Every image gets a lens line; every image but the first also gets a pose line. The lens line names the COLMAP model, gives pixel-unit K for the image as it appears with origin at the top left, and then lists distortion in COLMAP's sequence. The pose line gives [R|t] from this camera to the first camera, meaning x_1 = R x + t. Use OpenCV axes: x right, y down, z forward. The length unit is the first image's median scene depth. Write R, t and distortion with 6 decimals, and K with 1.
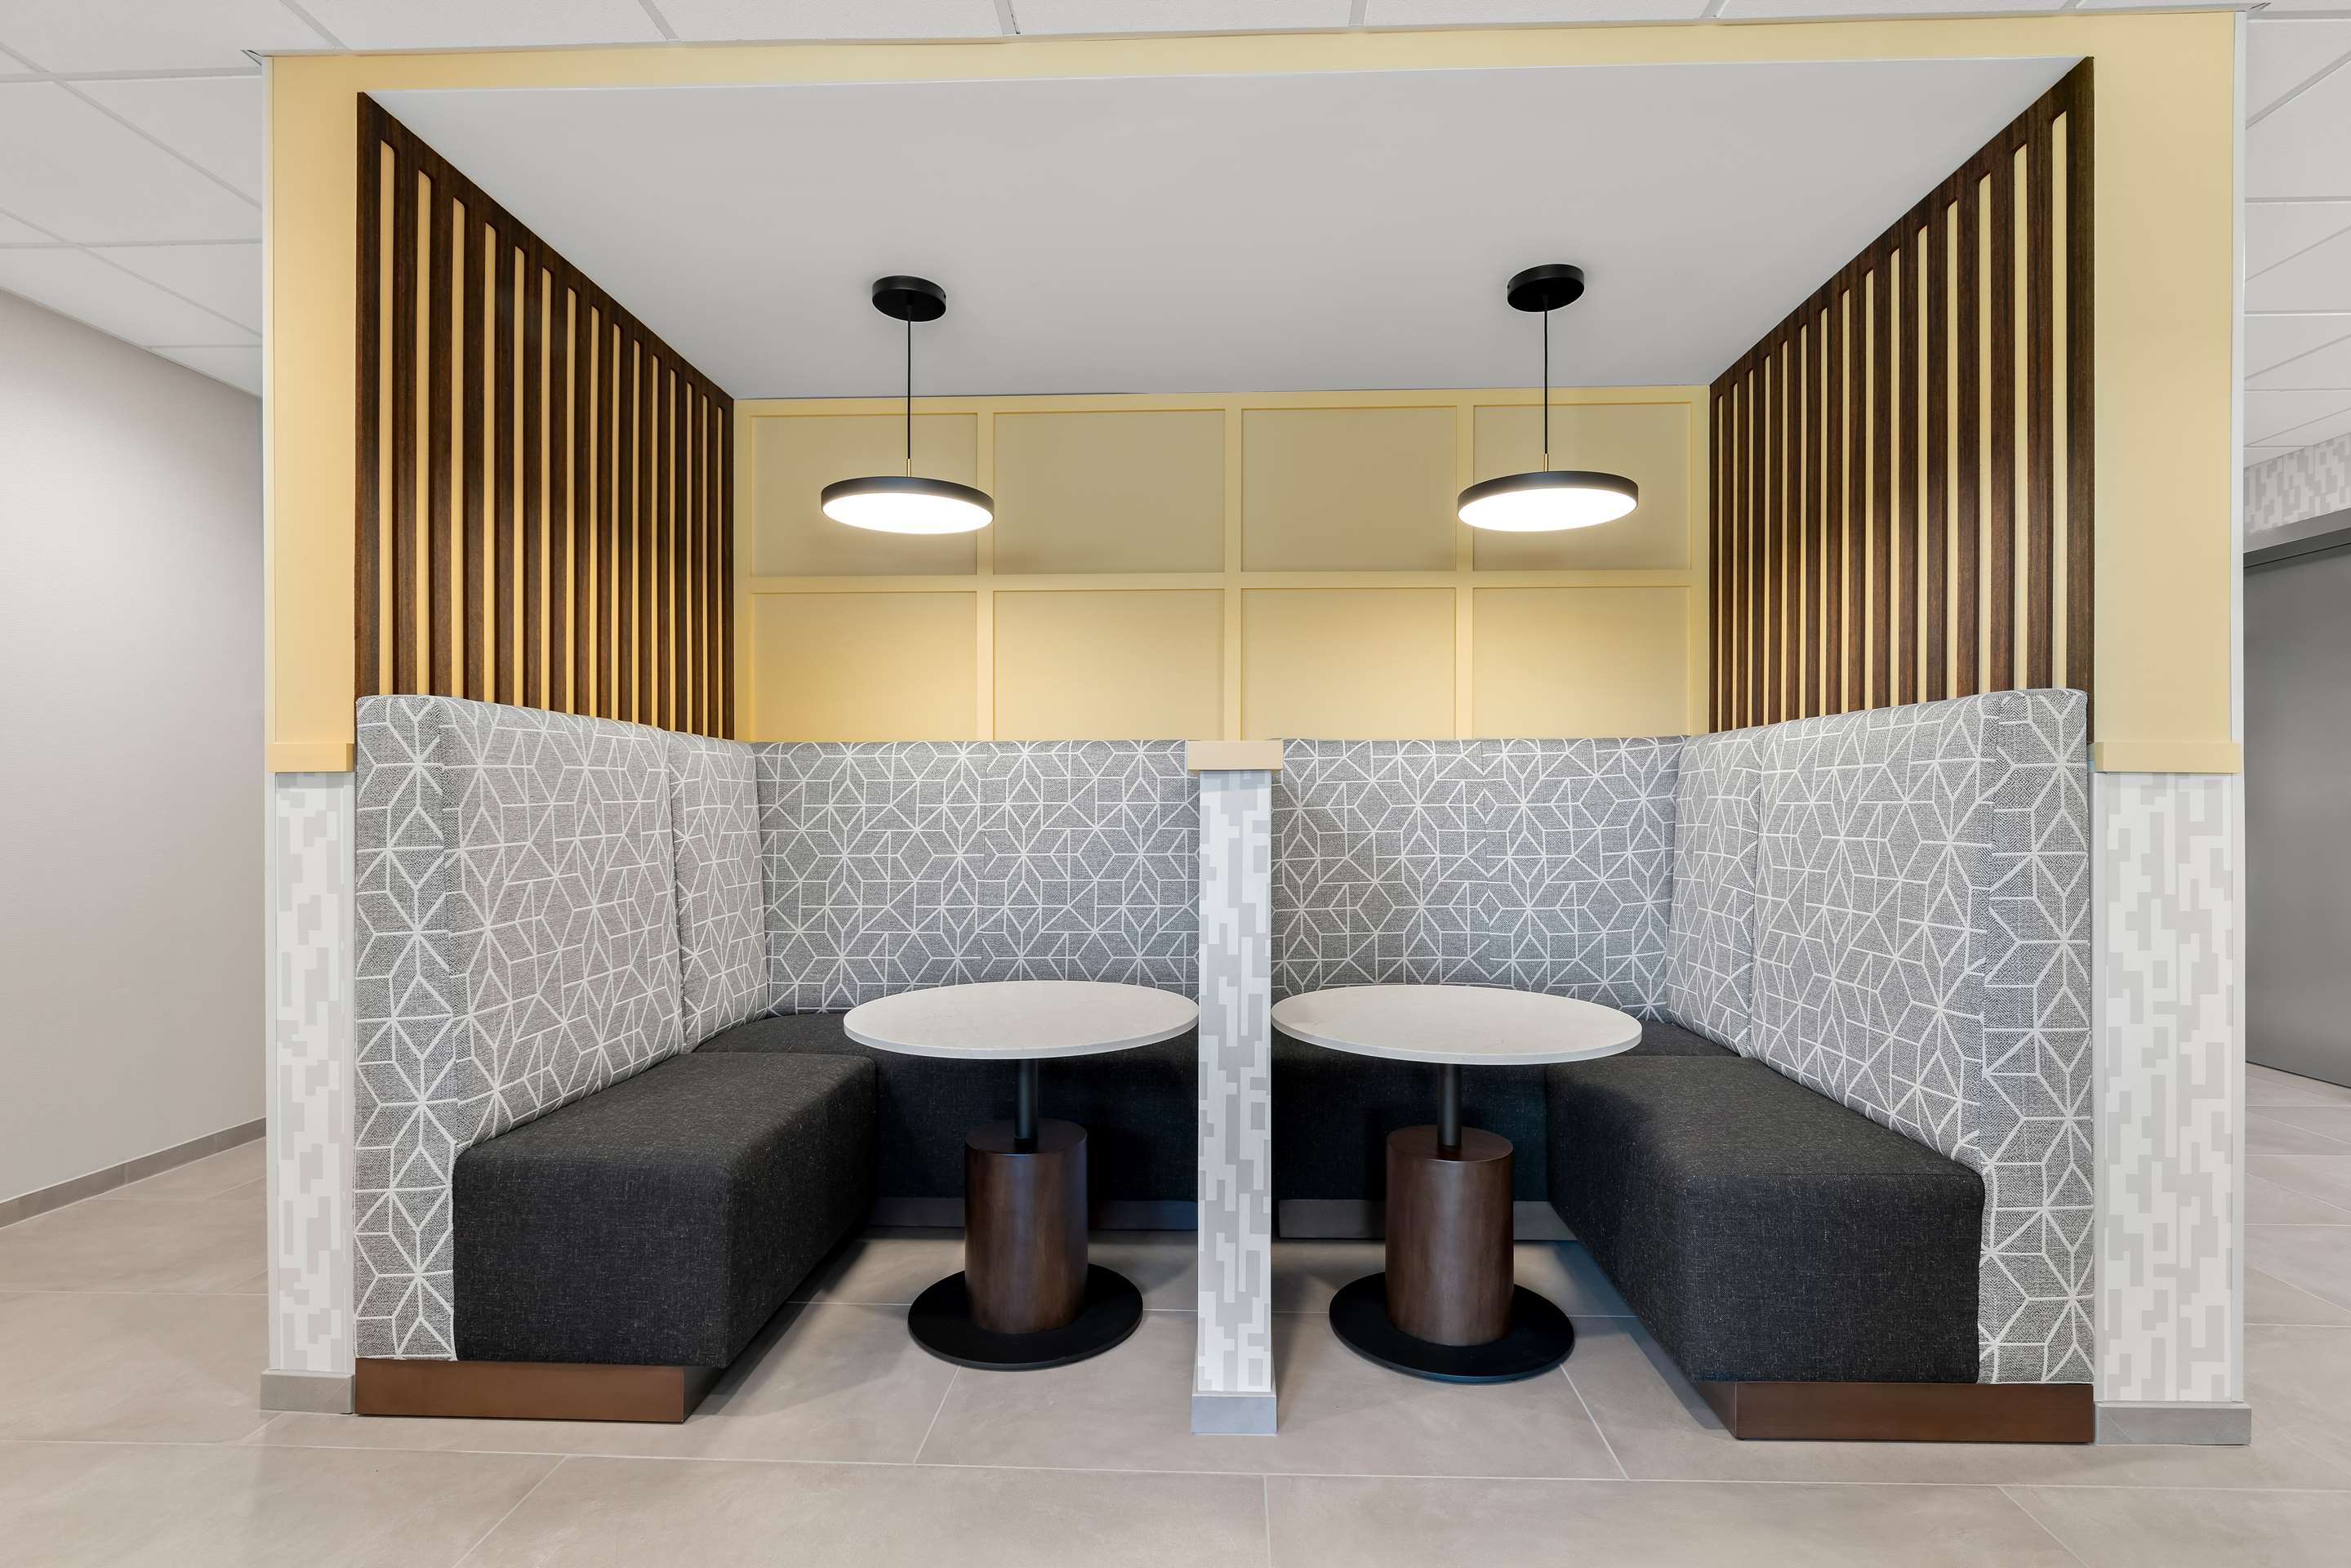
lens RADIAL K [[1145.4, 0, 1183.1], [0, 1145.4, 791.4], [0, 0, 1]] dist [-0.001094, -0.000043]
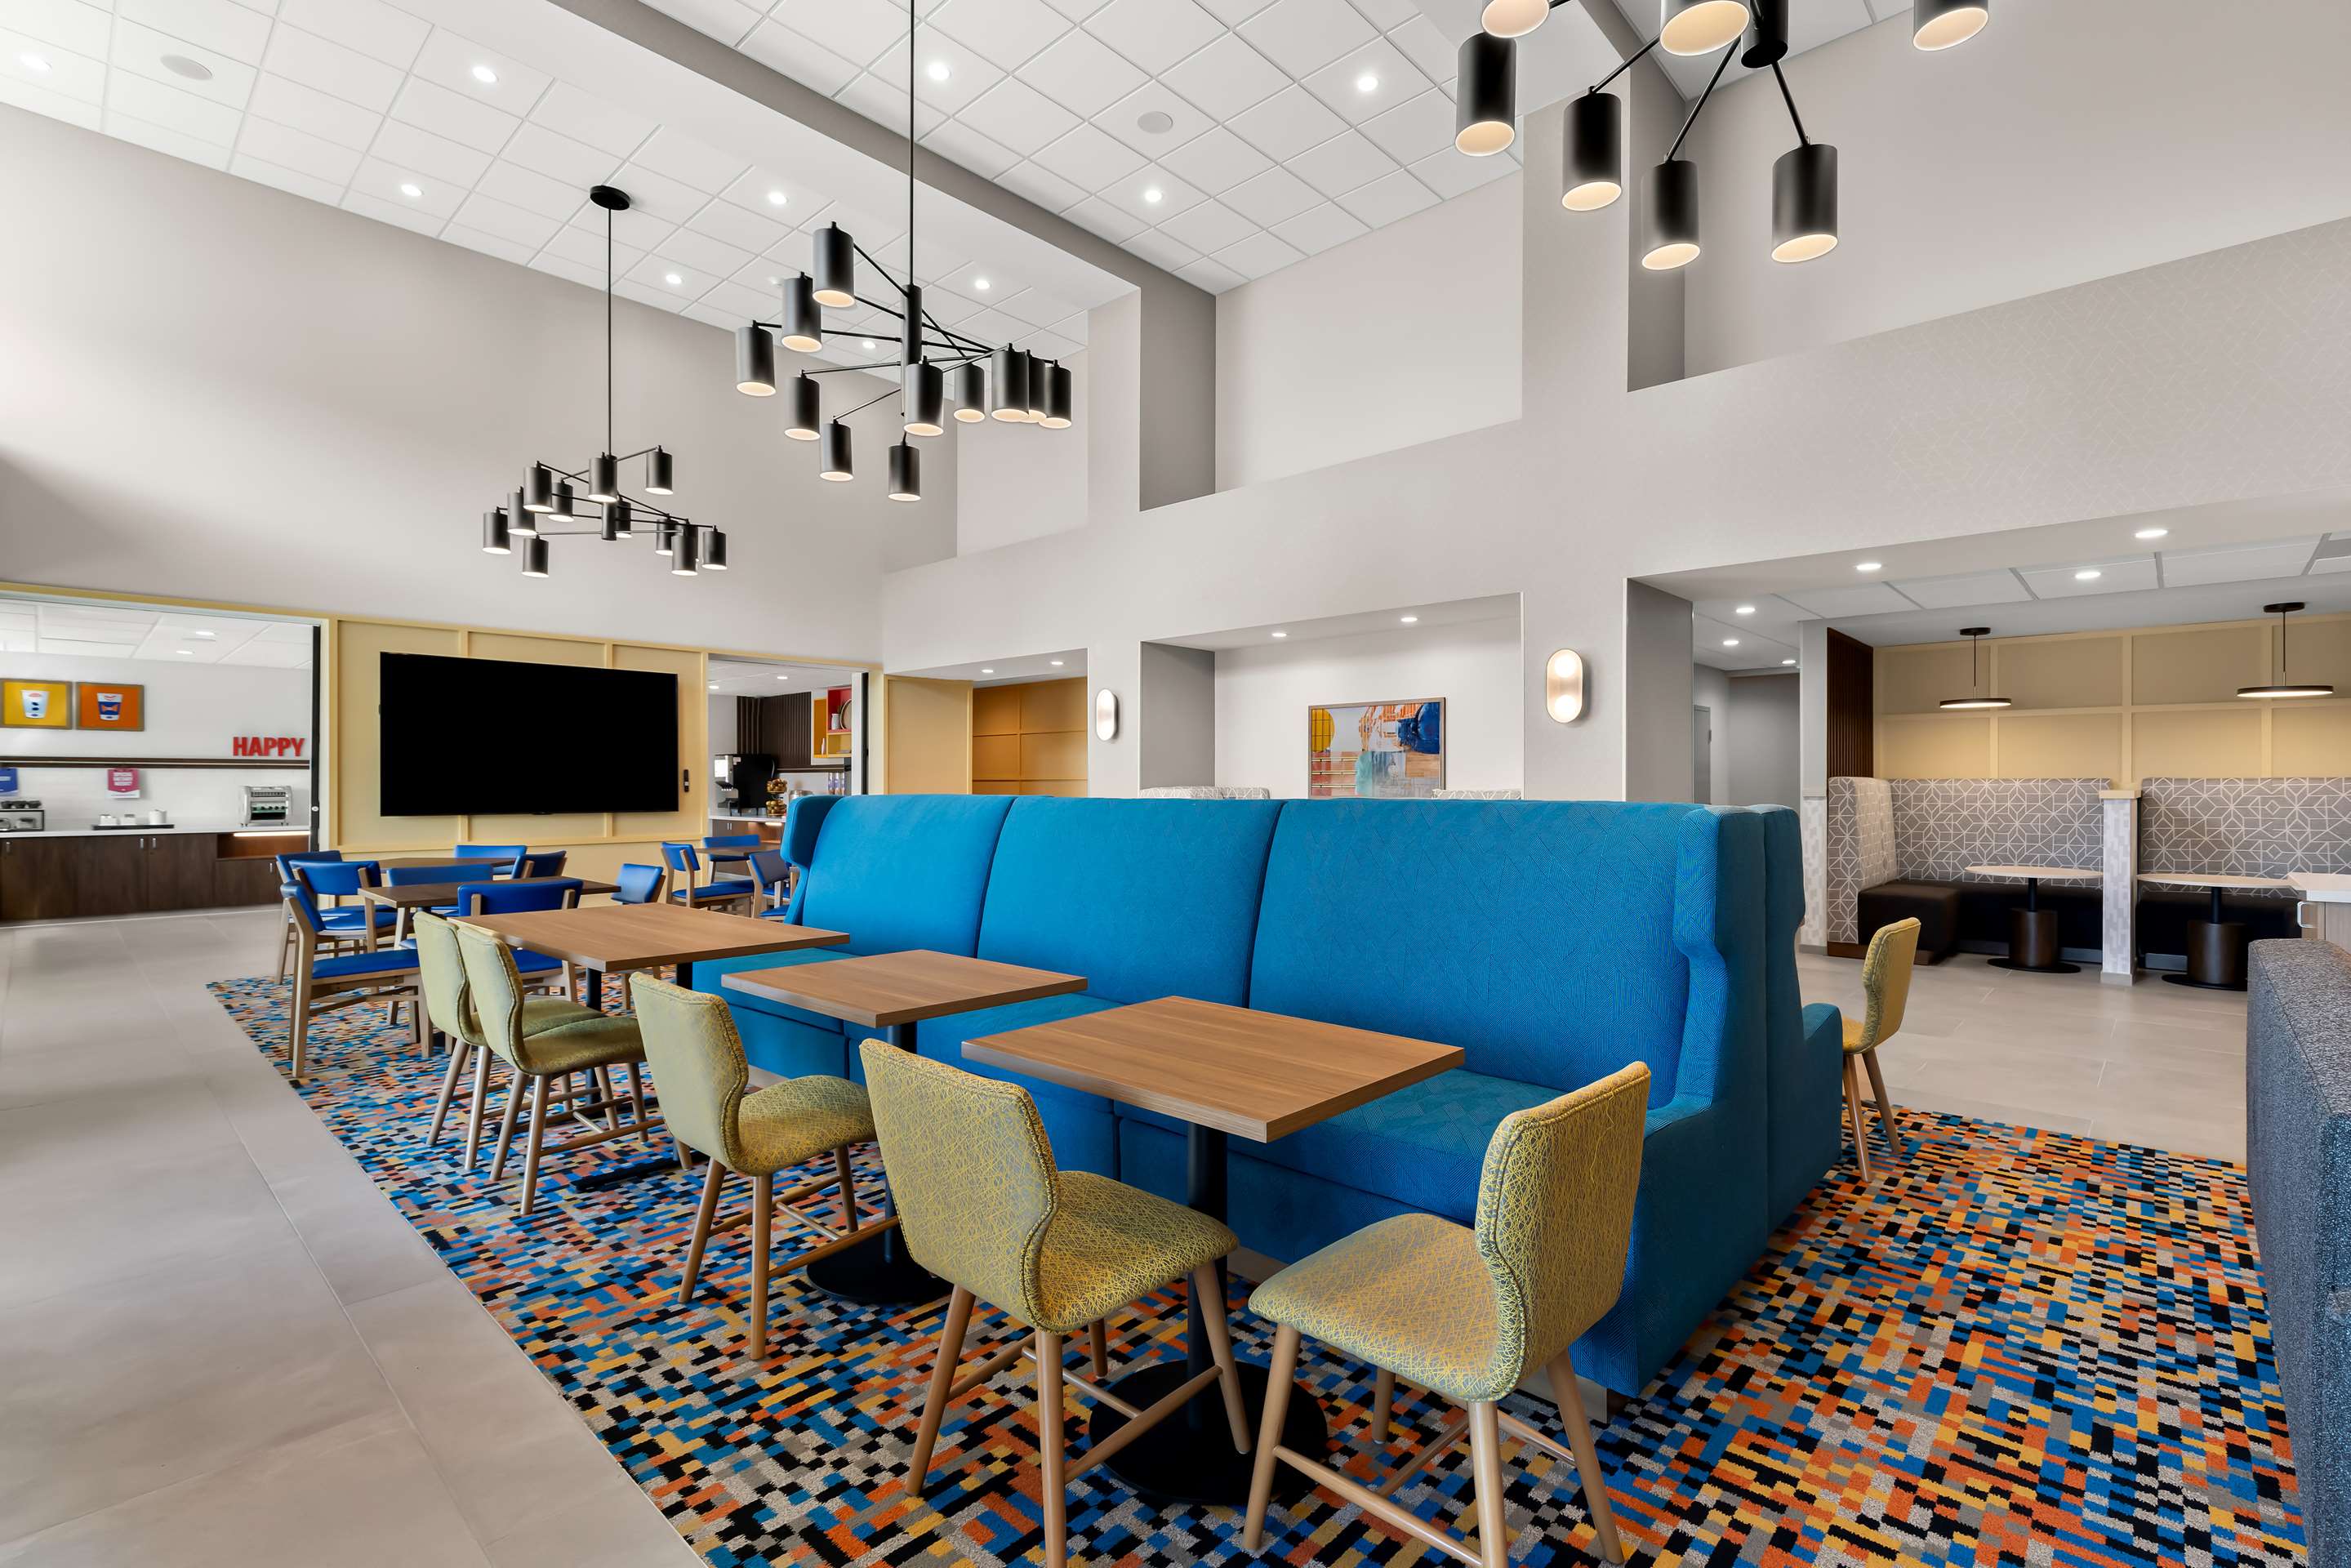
lens RADIAL K [[1068.3, 0, 1175.5], [0, 1068.3, 784.0], [0, 0, 1]] dist [-0.003212, -0.000632]
pose [[0.752914, 0.001308, -0.658117, 0.012774], [0.005418, 0.999952, 0.008186, -0.063350], [0.658096, -0.009729, 0.752871, -2.040008]]
